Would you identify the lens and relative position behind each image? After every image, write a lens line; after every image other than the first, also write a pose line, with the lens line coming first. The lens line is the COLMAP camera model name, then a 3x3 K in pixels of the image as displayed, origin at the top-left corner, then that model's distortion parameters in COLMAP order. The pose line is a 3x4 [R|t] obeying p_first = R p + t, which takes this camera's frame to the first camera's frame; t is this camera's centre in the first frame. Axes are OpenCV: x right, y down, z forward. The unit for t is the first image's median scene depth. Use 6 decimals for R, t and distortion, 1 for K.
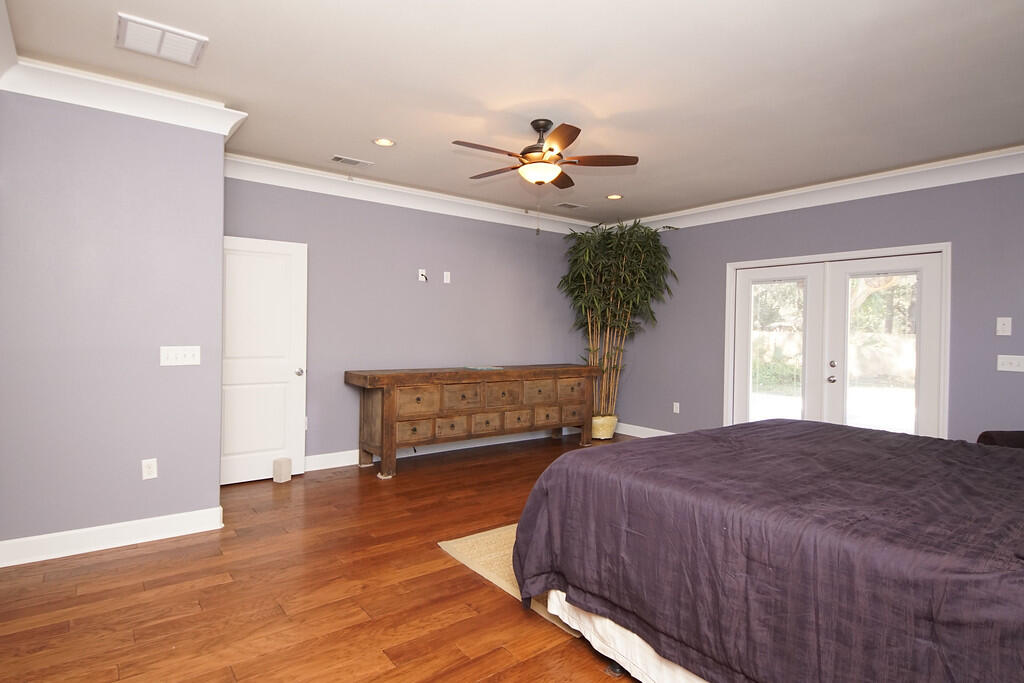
lens RADIAL K [[550.4, 0, 513.1], [0, 550.4, 347.4], [0, 0, 1]] dist [0.004612, -0.004281]
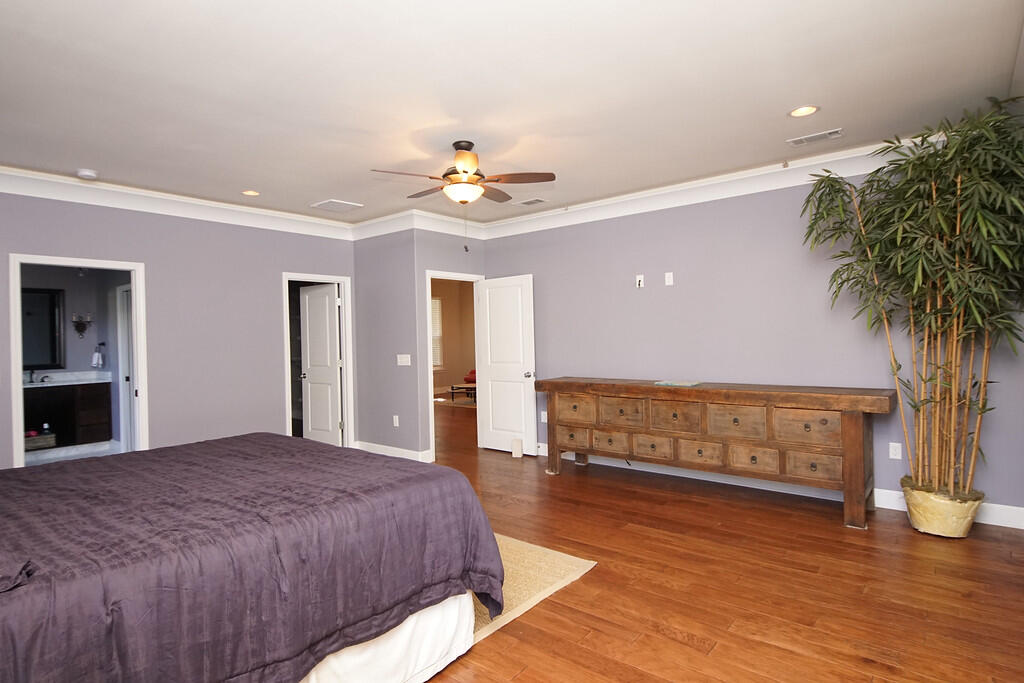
lens RADIAL K [[550.4, 0, 511.9], [0, 550.4, 336.3], [0, 0, 1]] dist [0.004612, -0.004281]
pose [[0.213559, -0.013926, -0.976831, 0.759587], [-0.000102, 0.999898, -0.014277, -0.022855], [0.976930, 0.003149, 0.213535, 0.615752]]
